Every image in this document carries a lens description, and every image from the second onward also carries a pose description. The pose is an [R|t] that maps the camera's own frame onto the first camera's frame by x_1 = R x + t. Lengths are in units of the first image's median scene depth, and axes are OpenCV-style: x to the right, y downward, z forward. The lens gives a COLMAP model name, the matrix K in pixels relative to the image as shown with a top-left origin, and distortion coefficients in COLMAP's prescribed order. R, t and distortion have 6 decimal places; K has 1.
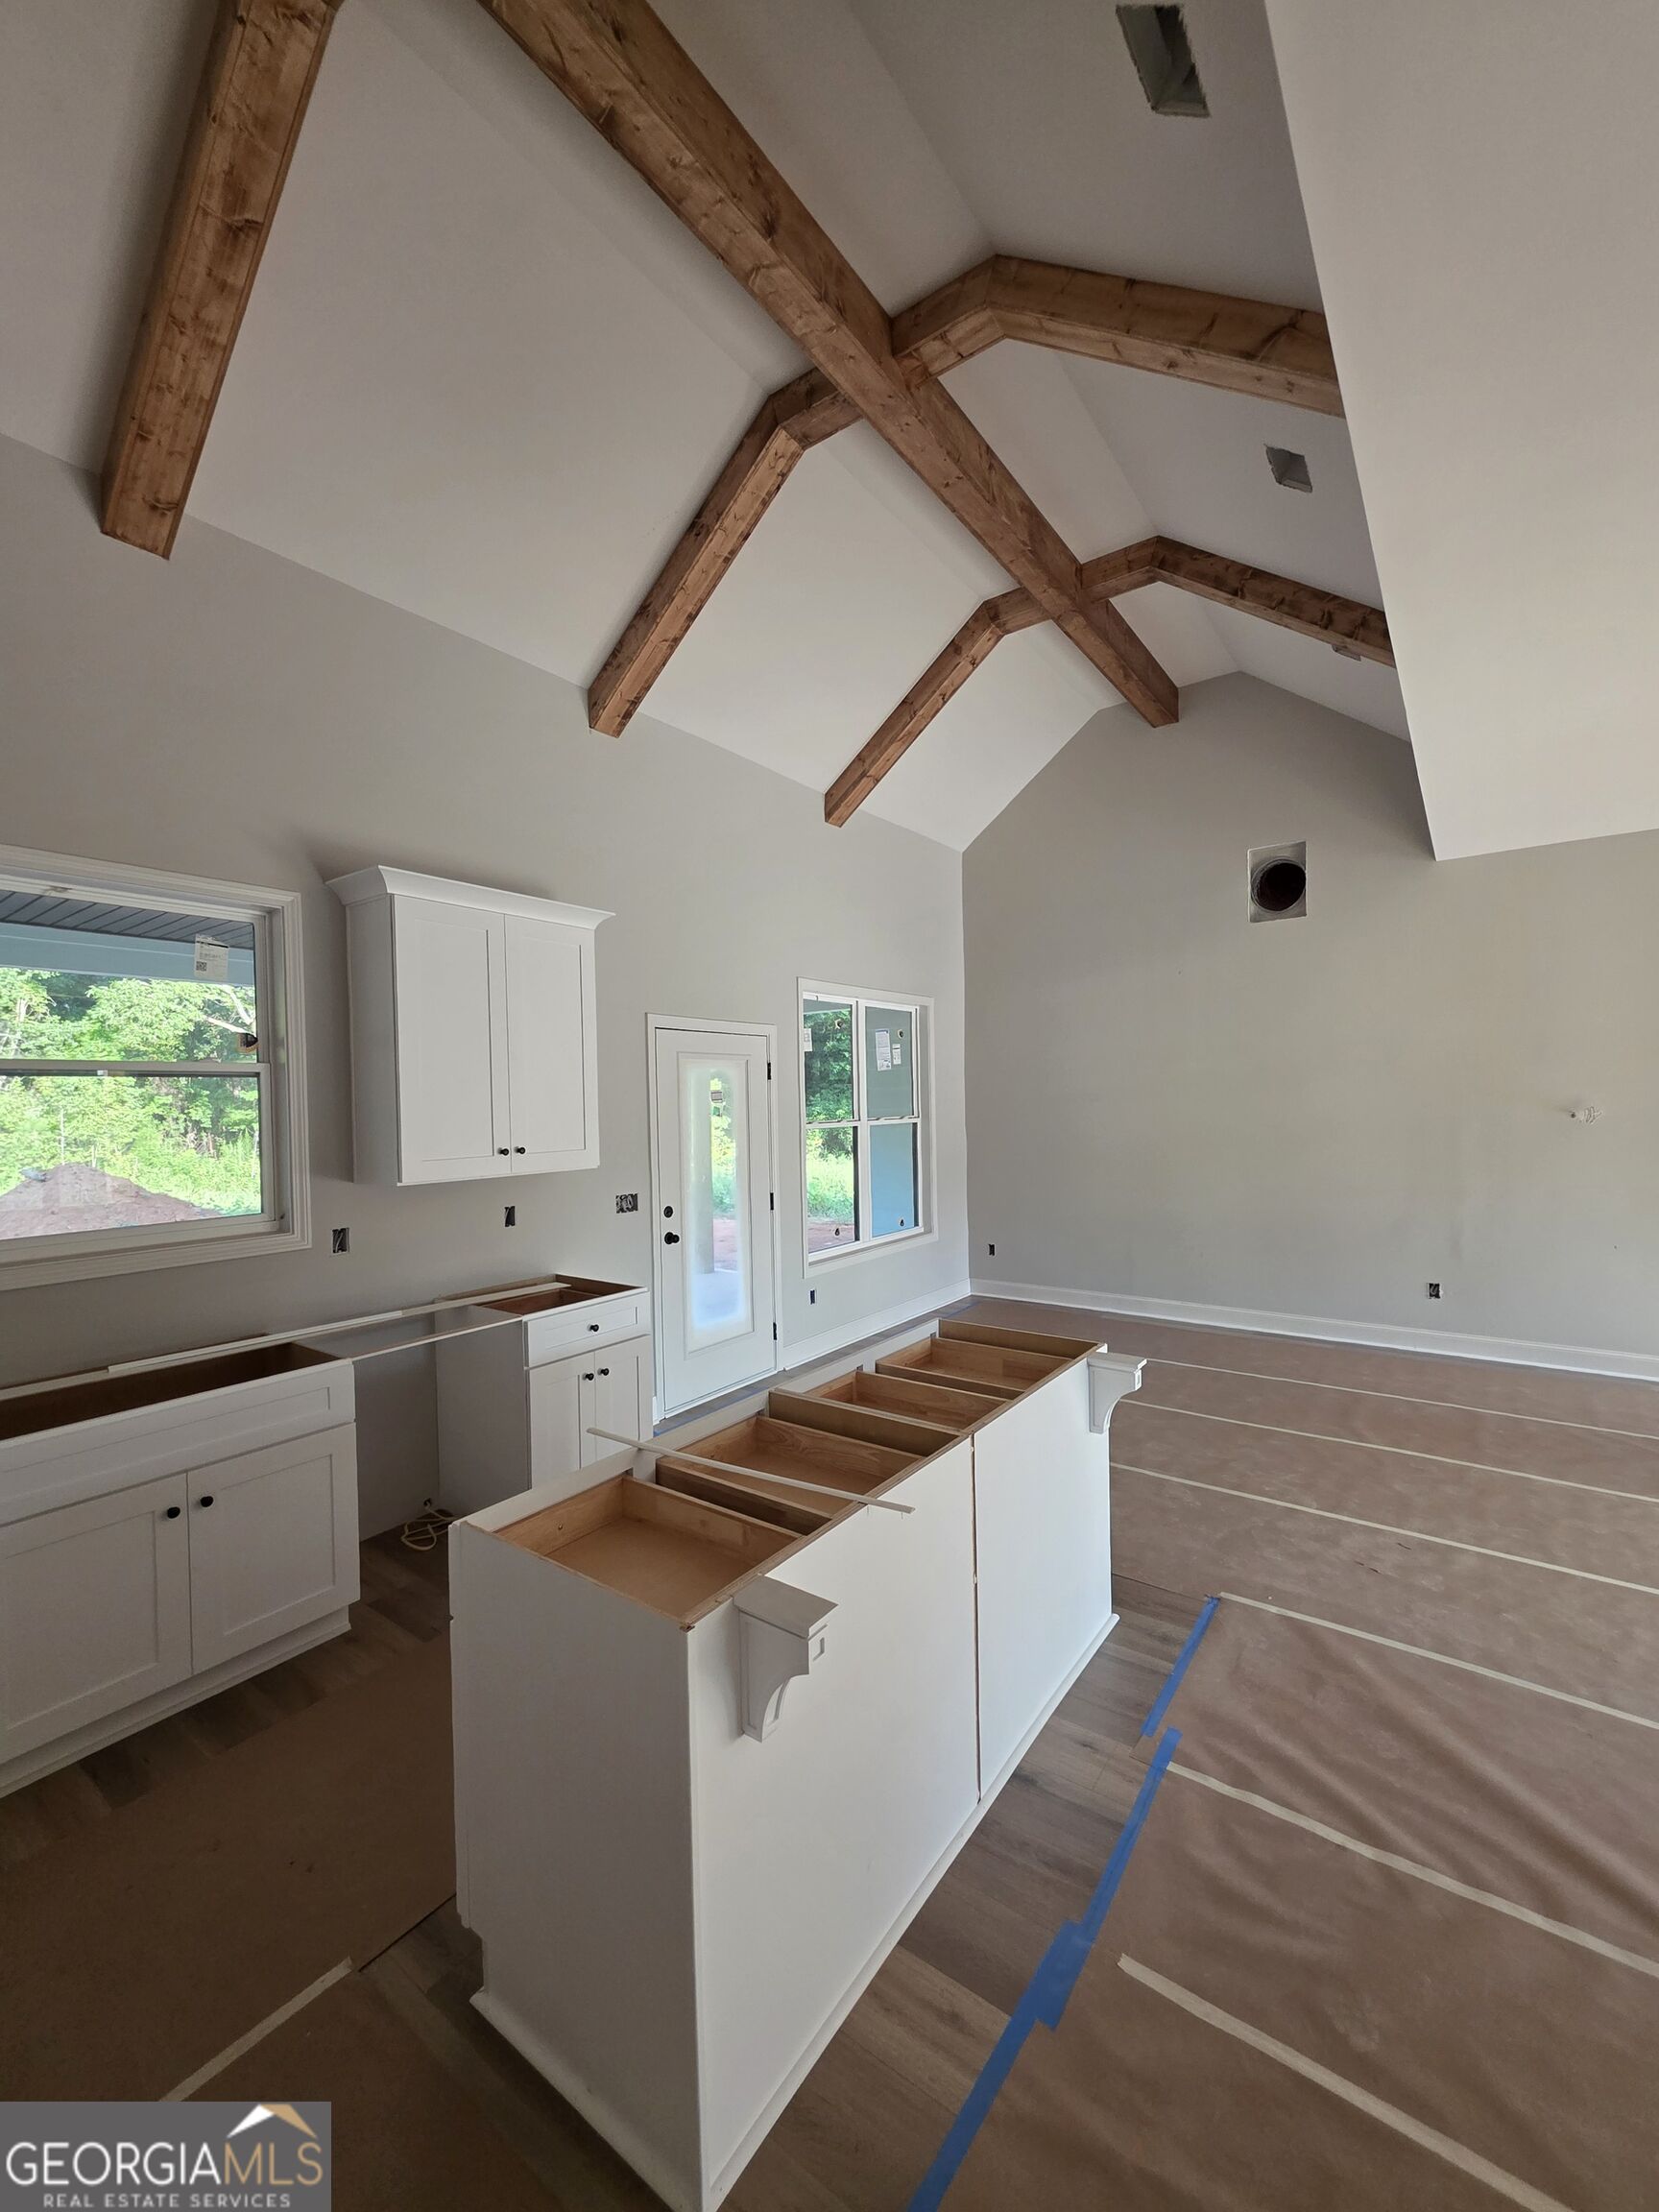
lens RADIAL K [[885.5, 0, 844.5], [0, 885.5, 1107.5], [0, 0, 1]] dist [-0.000968, 0.001361]
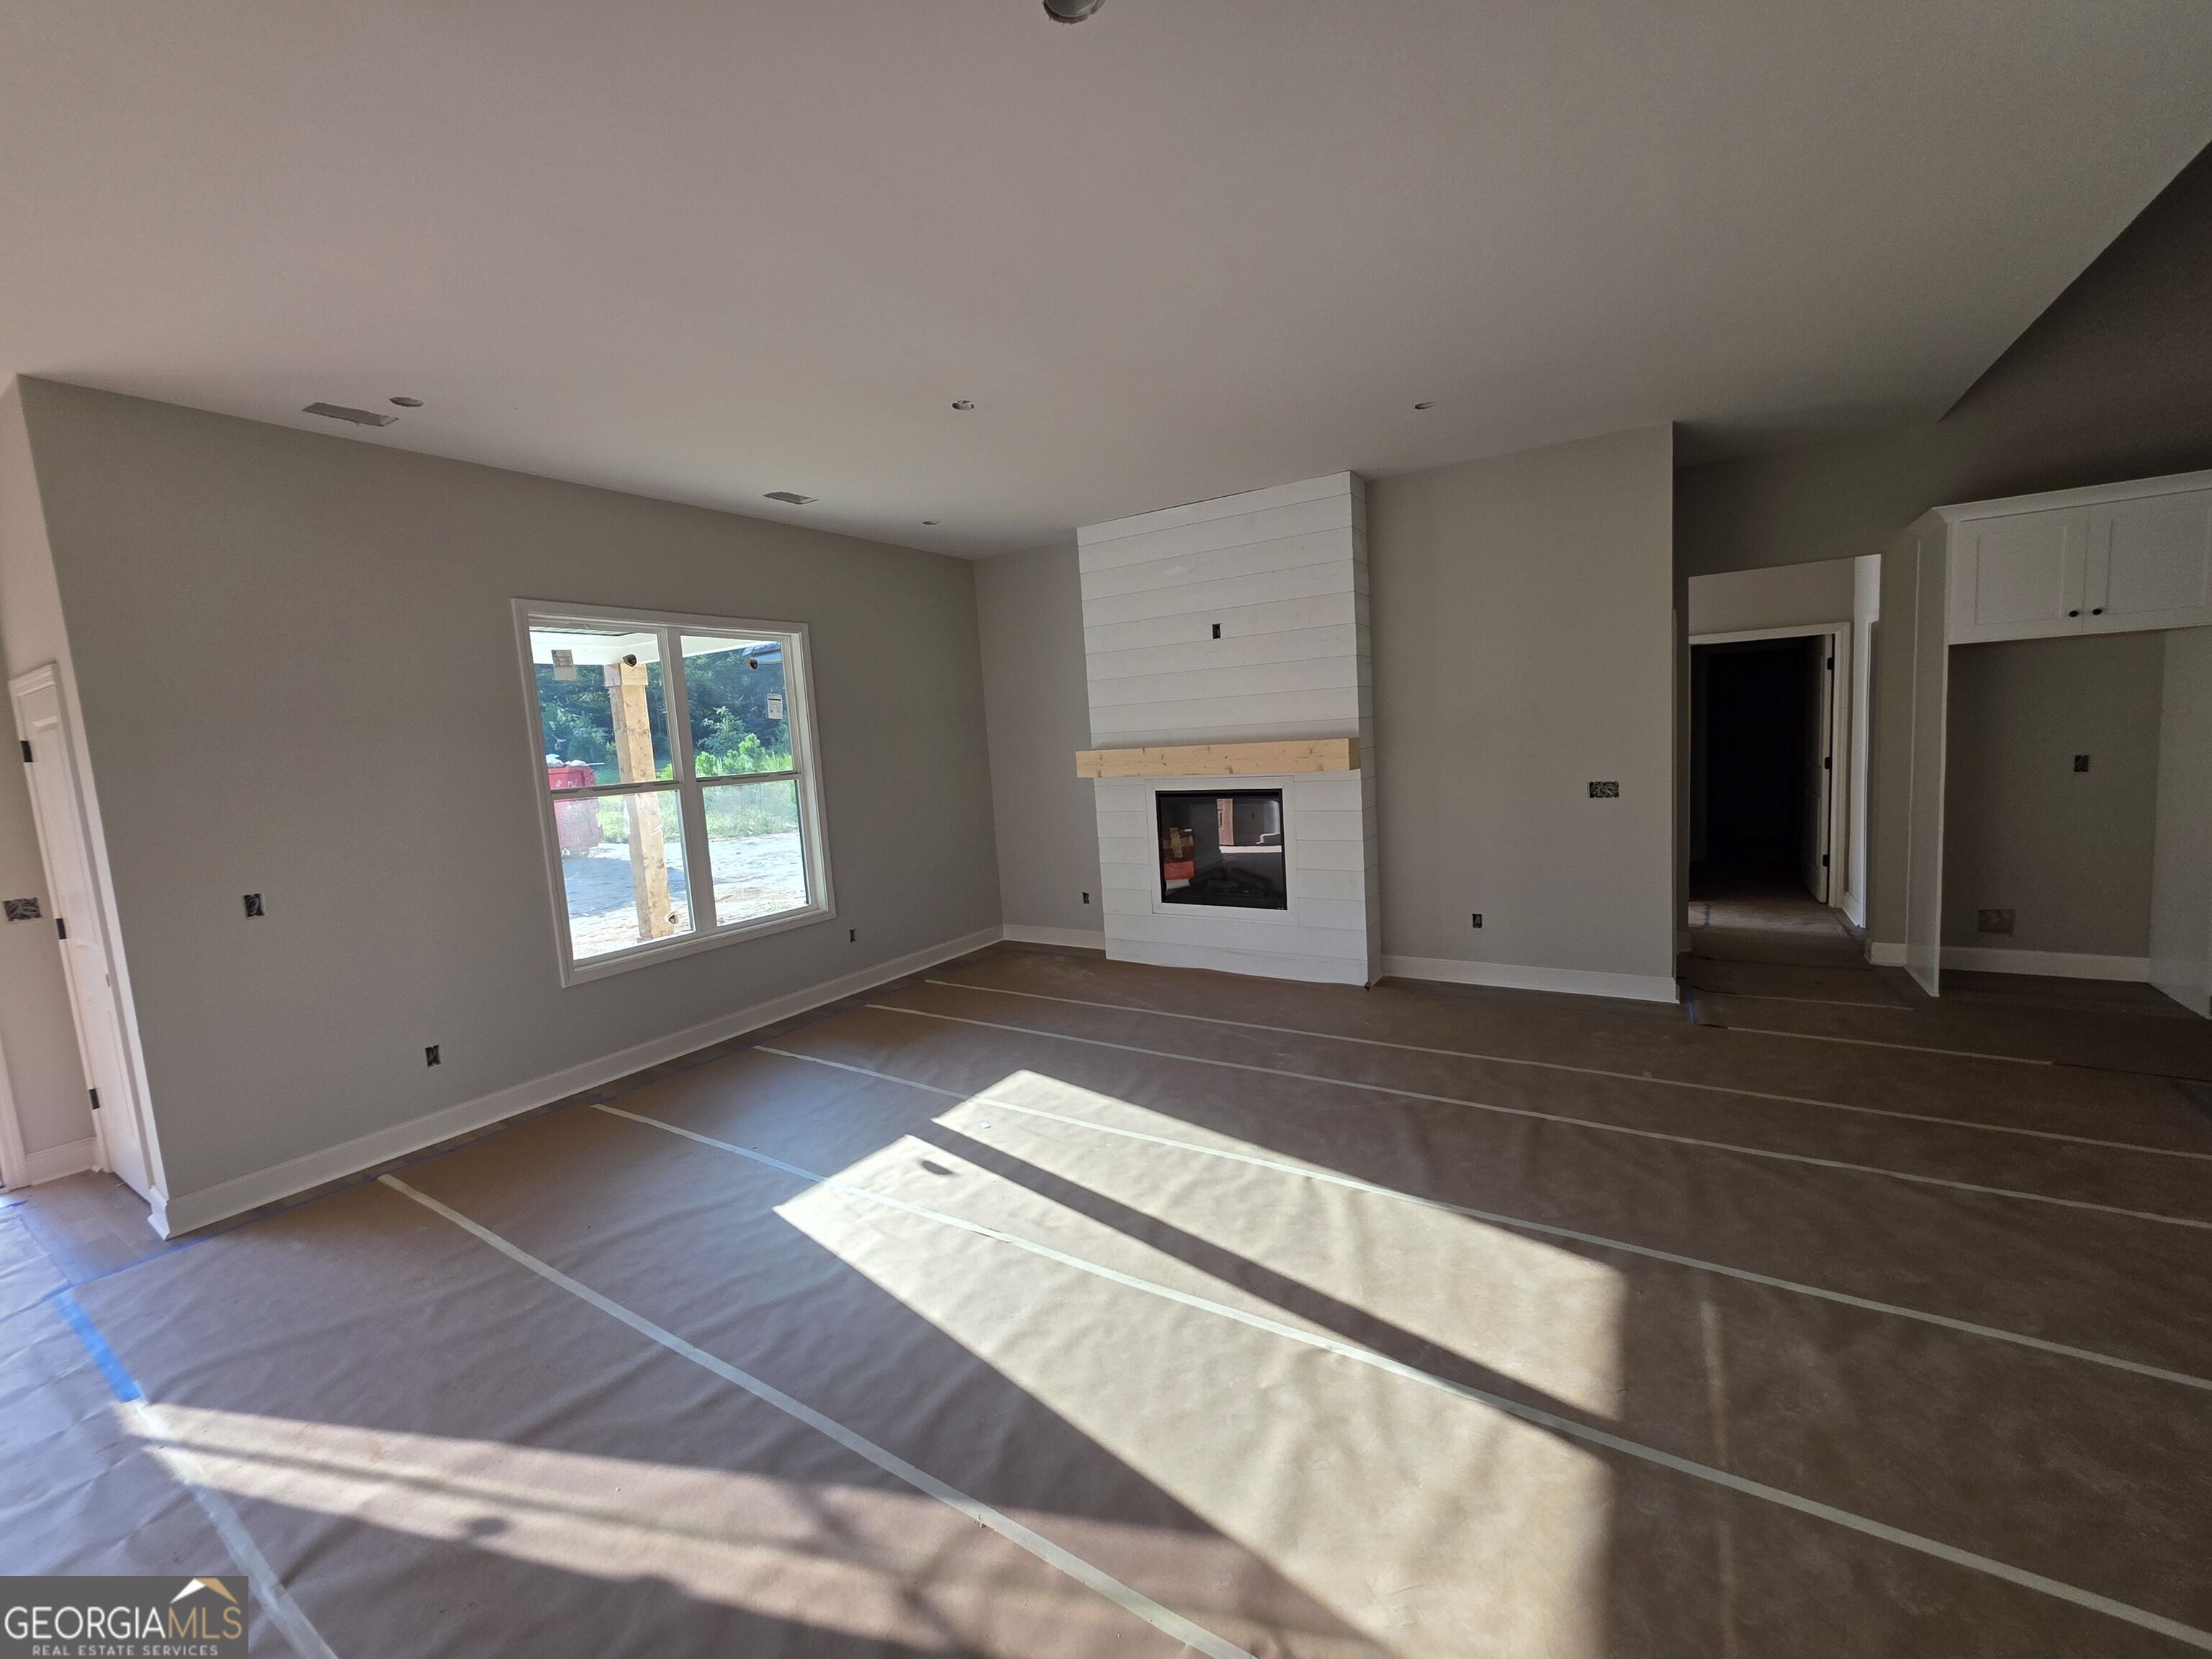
lens RADIAL K [[885.5, 0, 1102.8], [0, 885.5, 829.5], [0, 0, 1]] dist [-0.000968, 0.001361]
pose [[-0.995357, 0.083314, -0.048210, 1.302468], [0.077124, 0.989958, 0.118467, -0.029753], [0.057596, 0.114198, -0.991787, 1.293502]]
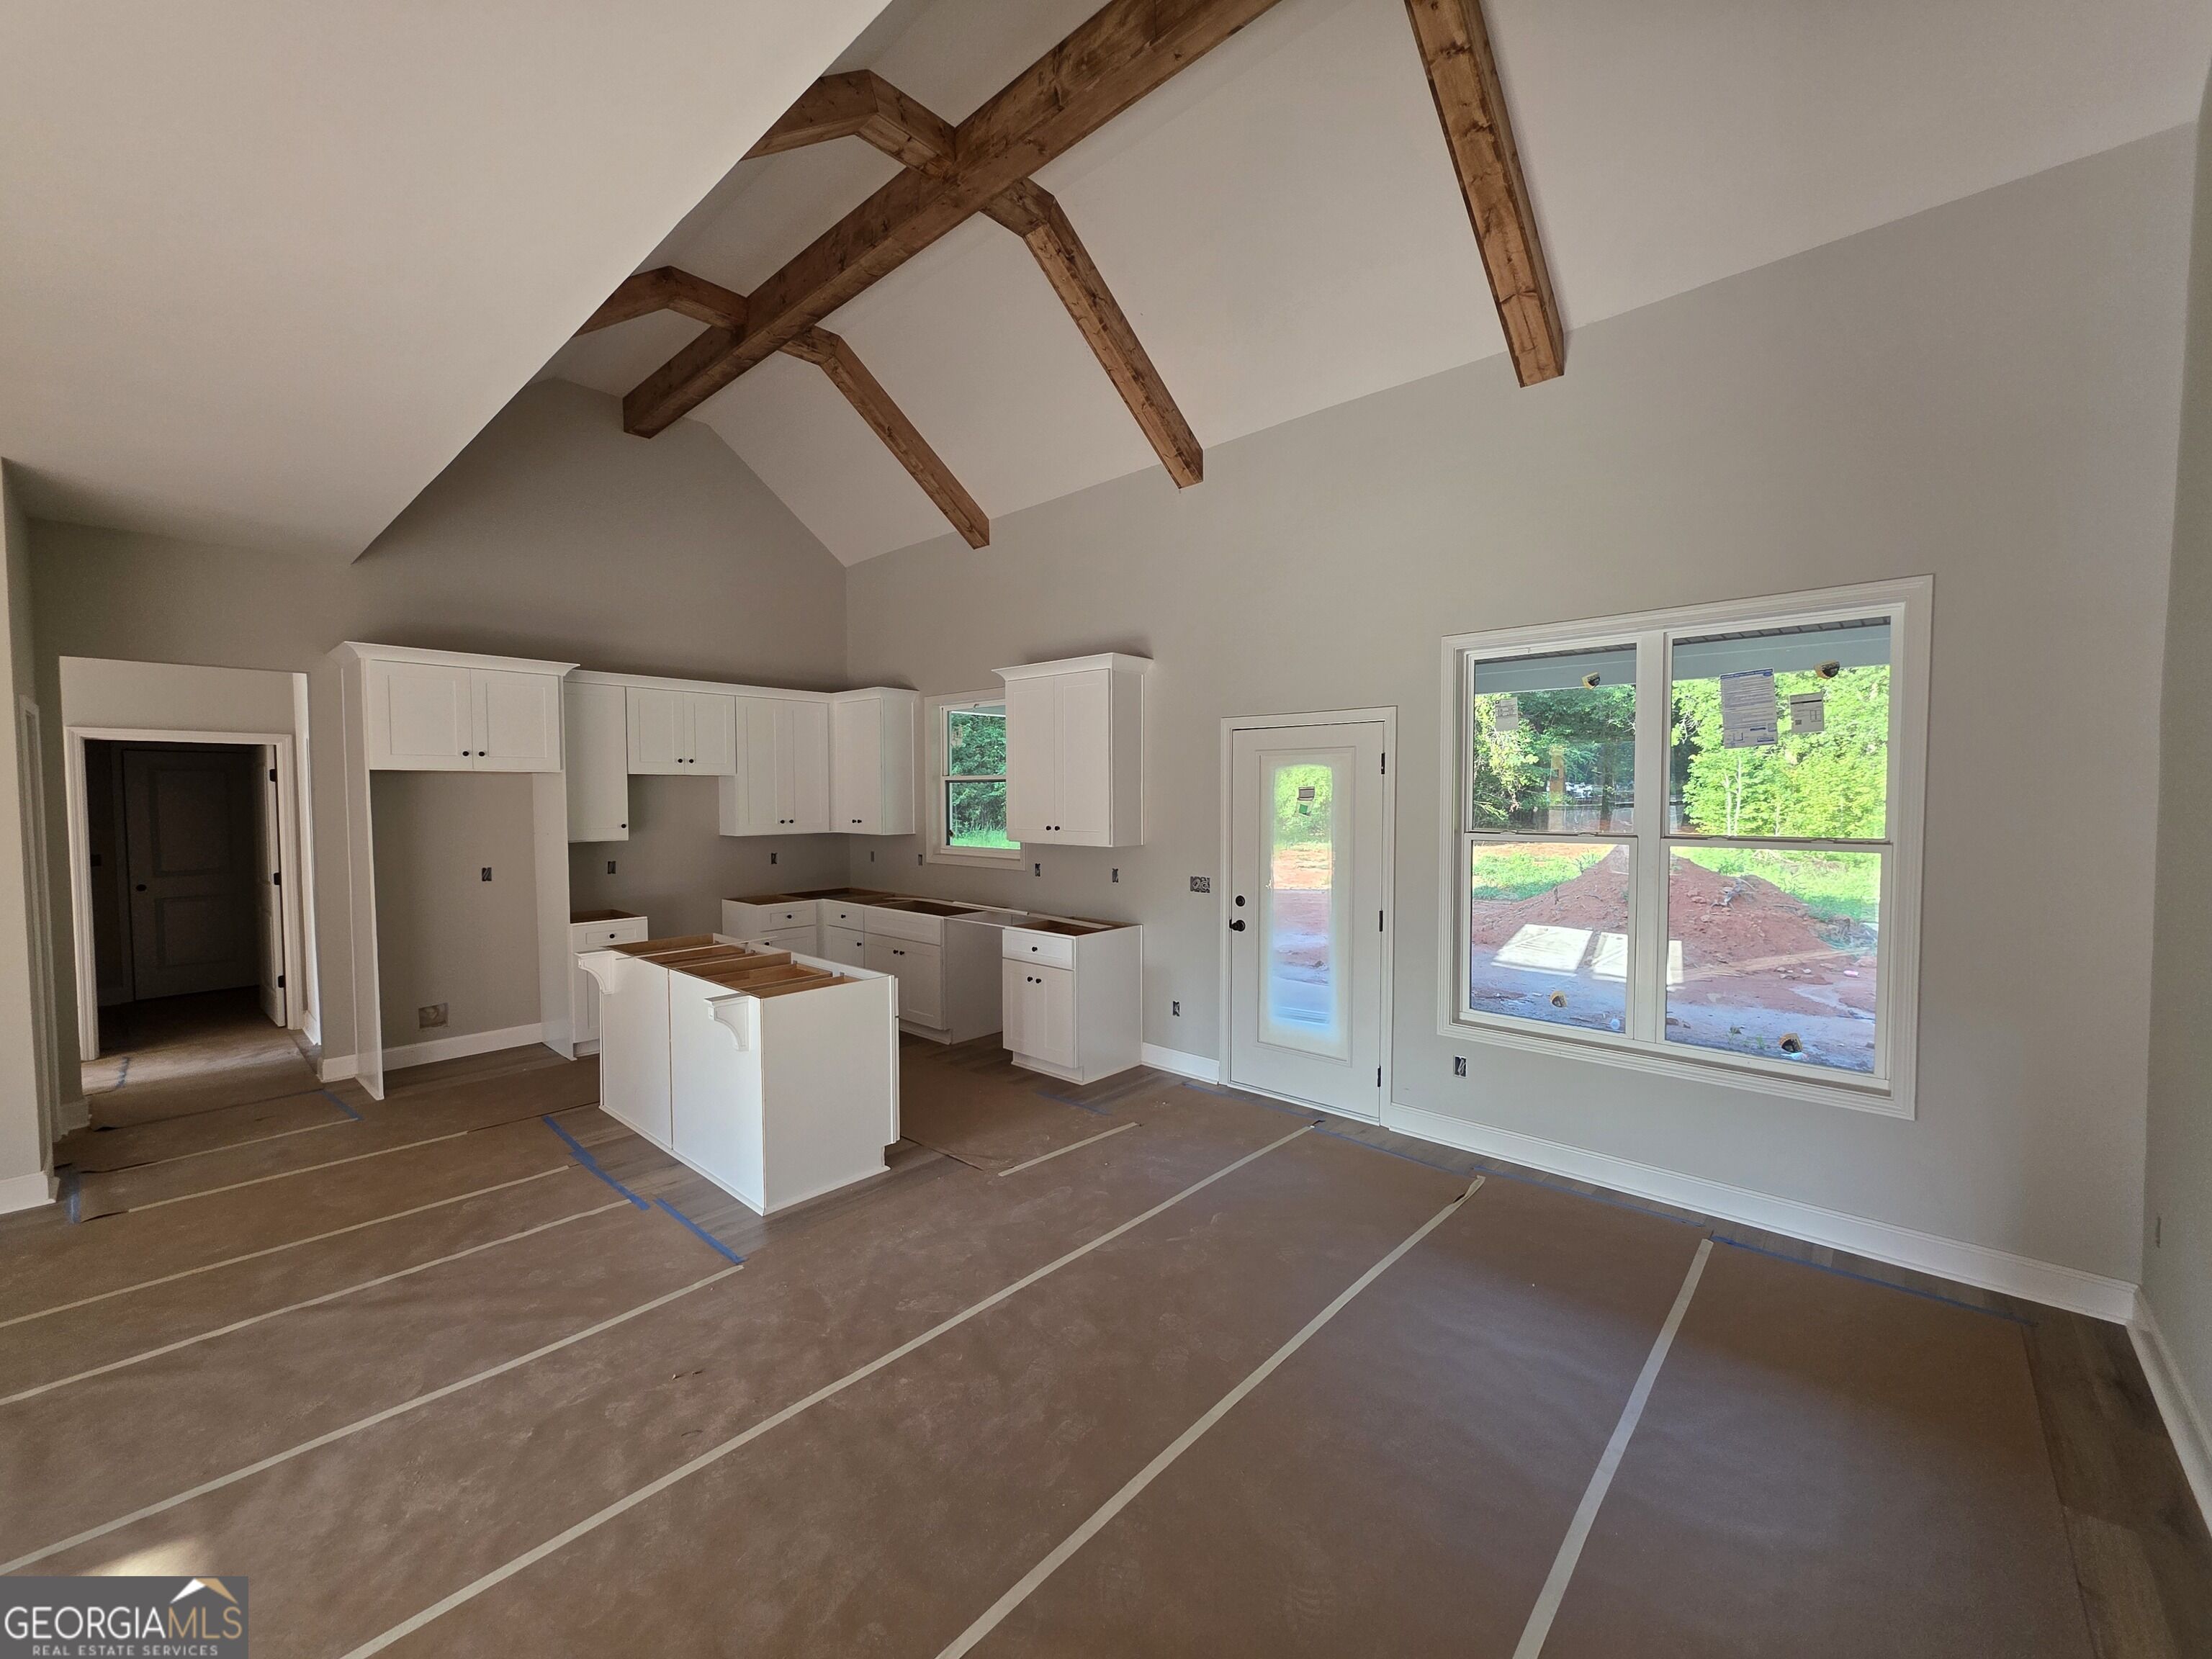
lens RADIAL K [[885.5, 0, 1114.7], [0, 885.5, 827.1], [0, 0, 1]] dist [-0.000968, 0.001361]
pose [[-0.106535, 0.056176, -0.992721, 1.255013], [-0.006219, 0.998346, 0.057162, -0.045752], [0.994289, 0.012263, -0.106010, 1.378322]]
